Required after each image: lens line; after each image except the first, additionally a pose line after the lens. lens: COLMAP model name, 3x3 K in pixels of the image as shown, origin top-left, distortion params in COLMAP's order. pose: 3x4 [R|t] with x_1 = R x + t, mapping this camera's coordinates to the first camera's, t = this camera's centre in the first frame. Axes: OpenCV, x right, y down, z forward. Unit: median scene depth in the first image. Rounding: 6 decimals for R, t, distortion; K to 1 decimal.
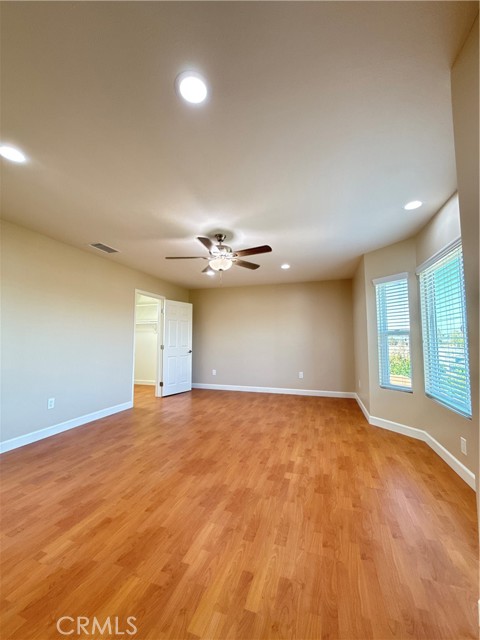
lens RADIAL K [[254.6, 0, 240.0], [0, 254.6, 320.0], [0, 0, 1]] dist [-0.000864, 0.000140]
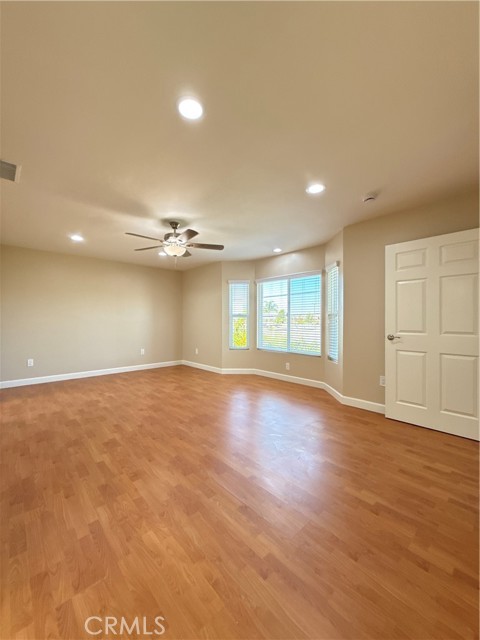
lens RADIAL K [[254.6, 0, 240.0], [0, 254.6, 320.0], [0, 0, 1]] dist [-0.000864, 0.000140]
pose [[0.488929, 0.000546, 0.872323, -1.066269], [-0.069858, 0.996813, 0.038531, 0.020593], [-0.869522, -0.079777, 0.487409, 0.245873]]
